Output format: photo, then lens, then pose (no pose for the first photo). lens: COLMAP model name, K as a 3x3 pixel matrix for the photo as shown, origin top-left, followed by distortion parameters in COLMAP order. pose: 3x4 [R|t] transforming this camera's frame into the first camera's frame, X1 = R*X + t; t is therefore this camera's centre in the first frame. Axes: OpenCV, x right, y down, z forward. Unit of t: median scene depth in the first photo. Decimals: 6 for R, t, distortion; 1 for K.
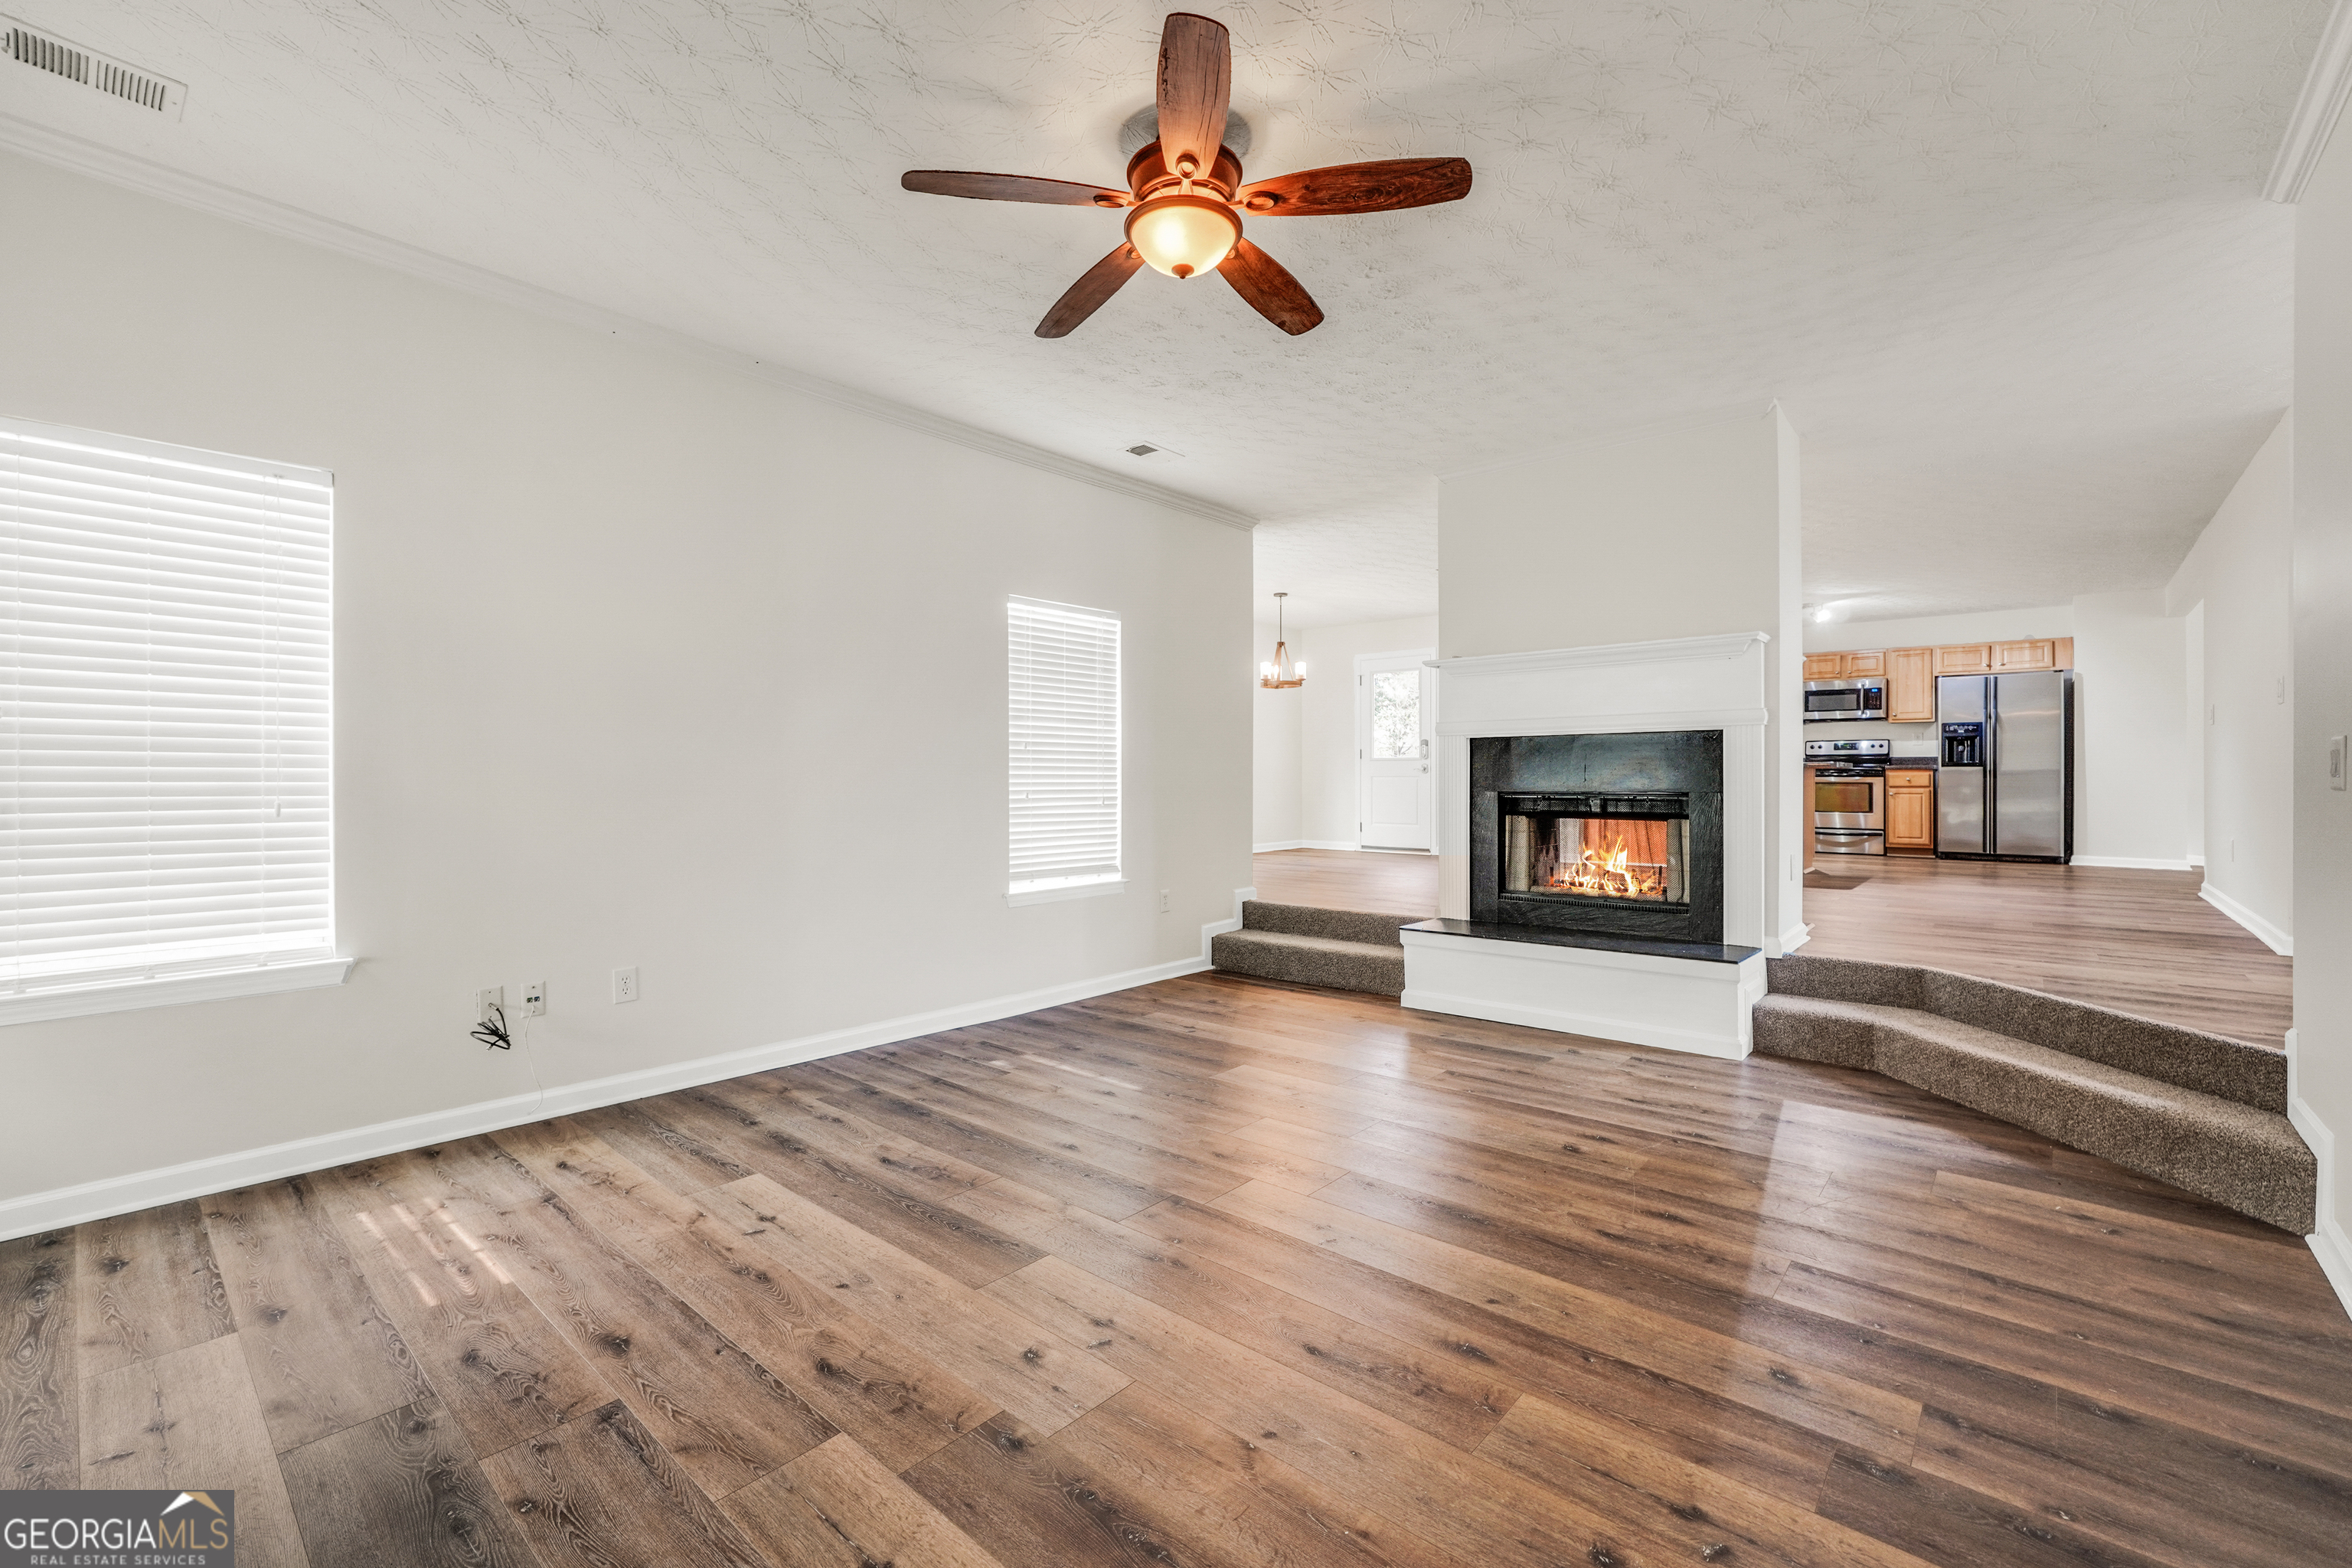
lens RADIAL K [[1019.0, 0, 1143.8], [0, 1019.0, 778.6], [0, 0, 1]] dist [-0.009979, 0.002452]
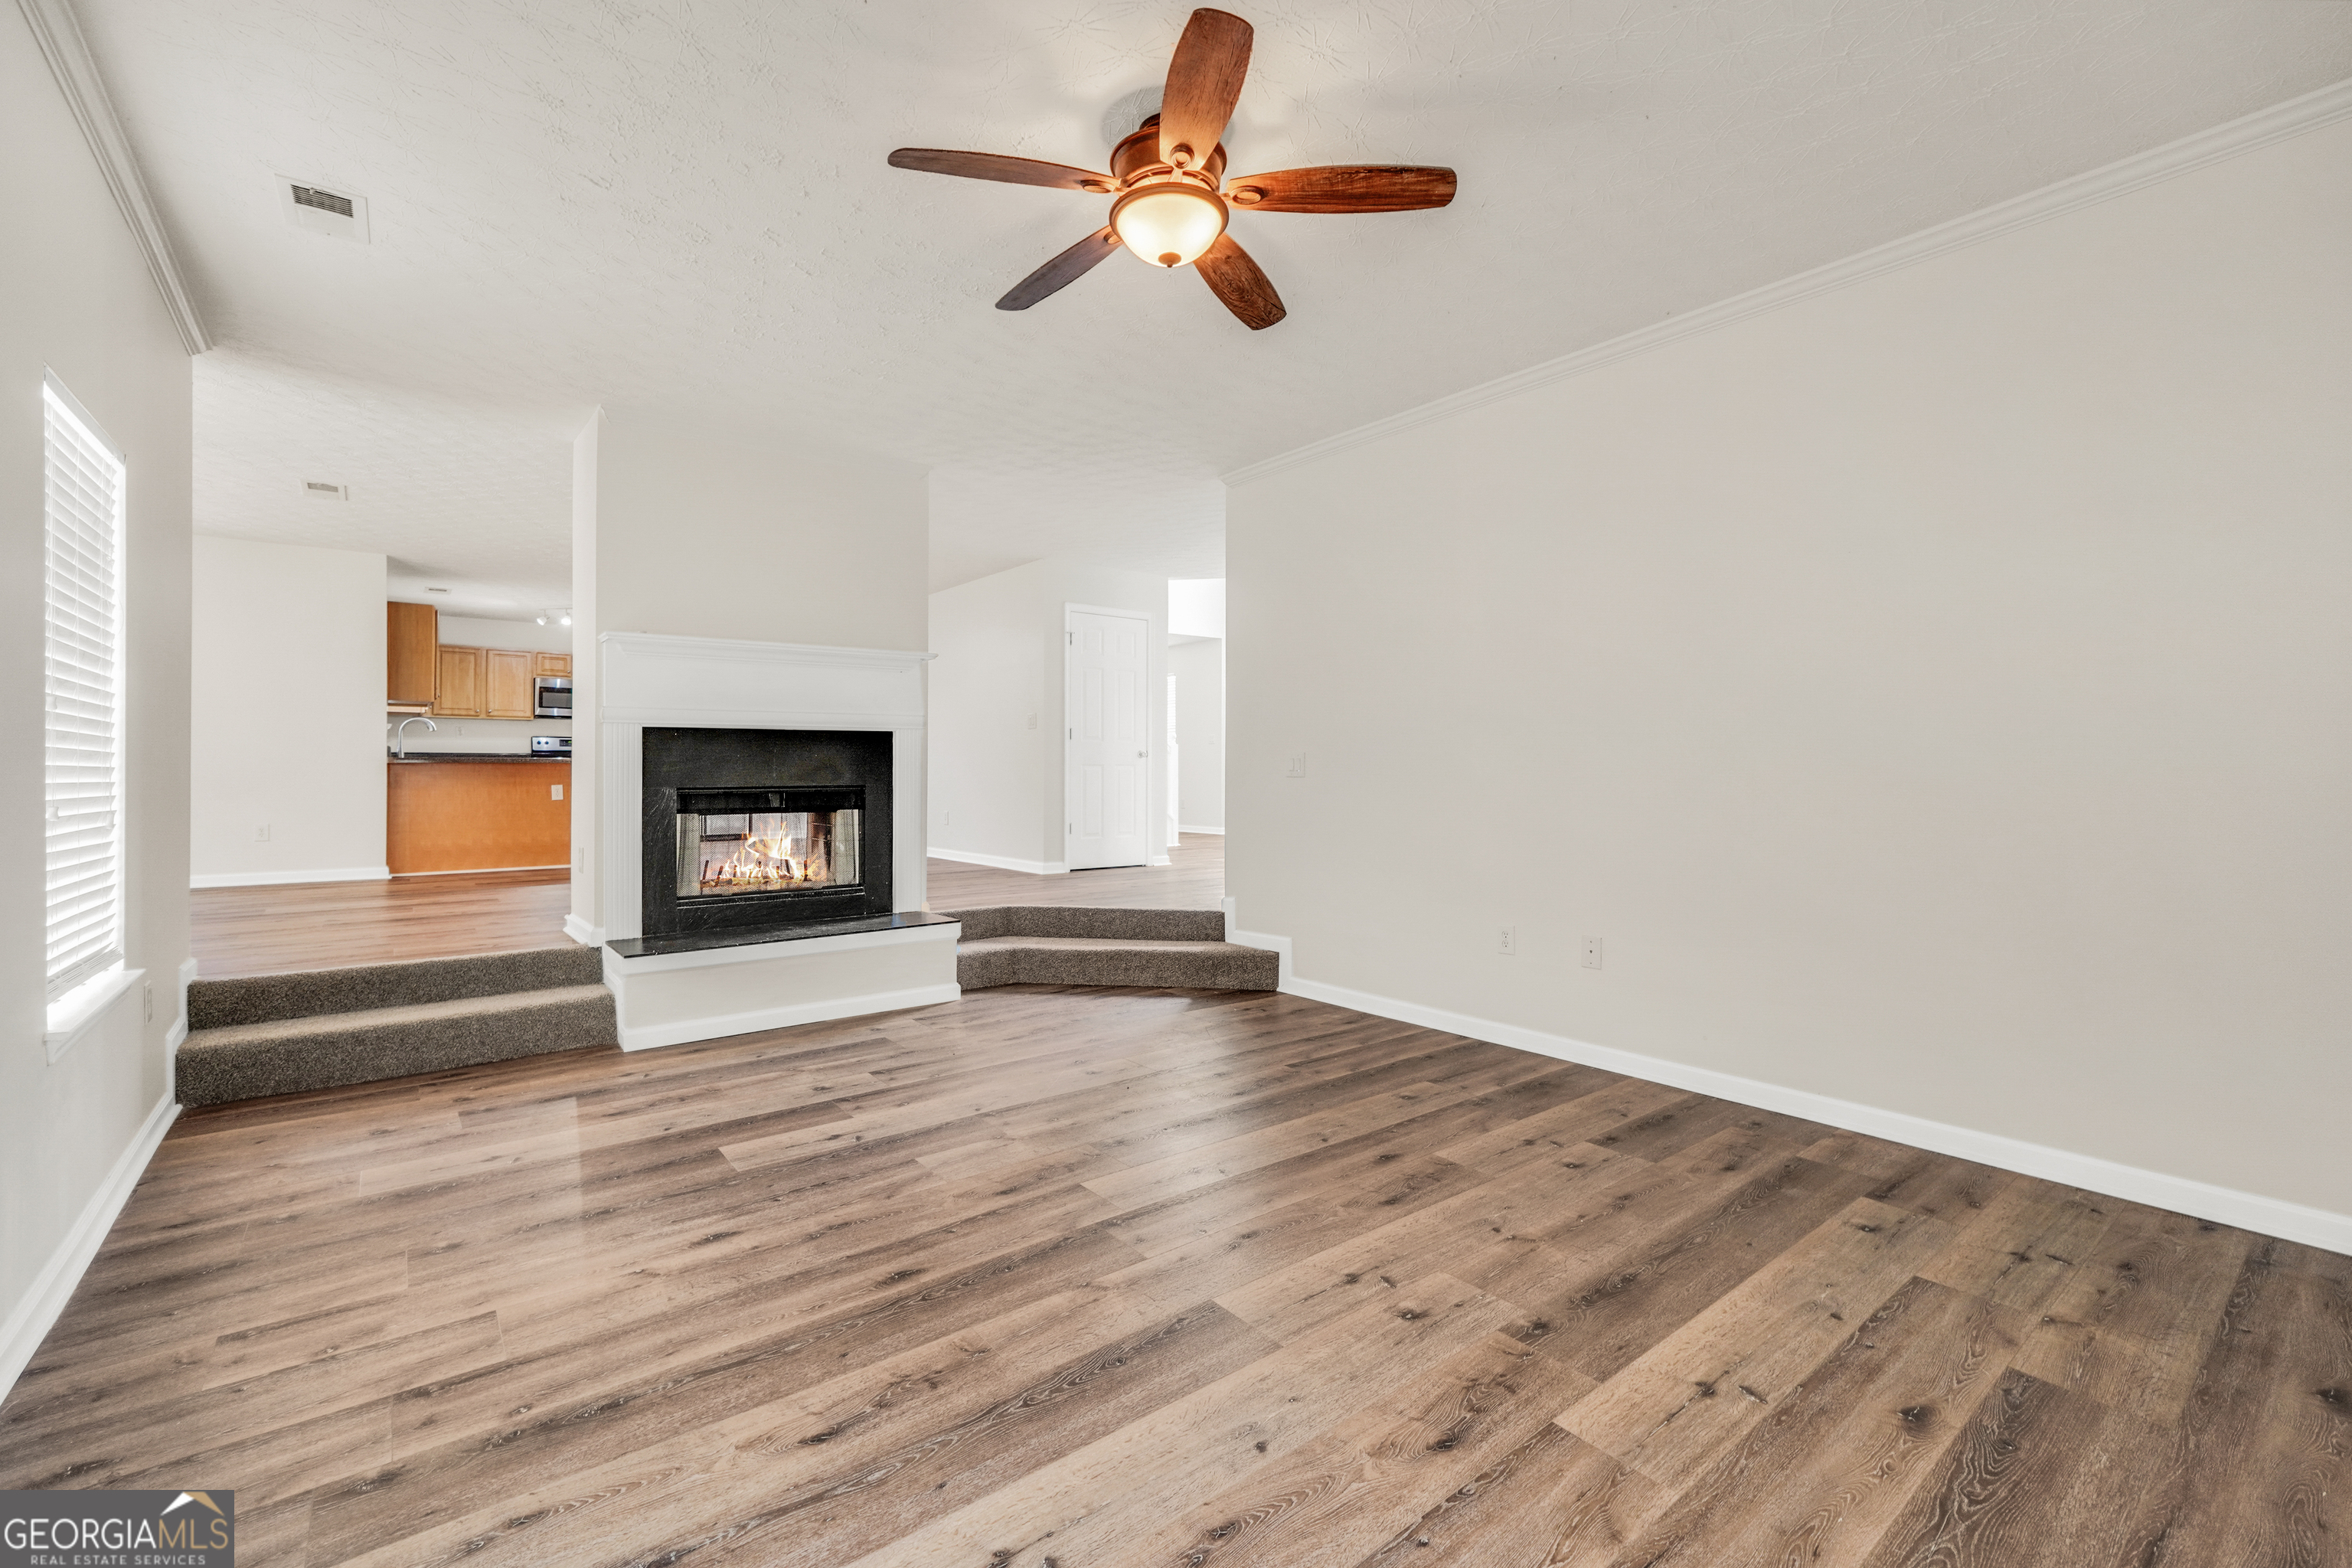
lens RADIAL K [[1019.0, 0, 1171.8], [0, 1019.0, 770.6], [0, 0, 1]] dist [-0.009979, 0.002452]
pose [[0.147884, 0.001952, 0.989003, -0.627249], [0.000421, 0.999998, -0.002037, -0.001372], [-0.989005, 0.000717, 0.147883, 0.567157]]
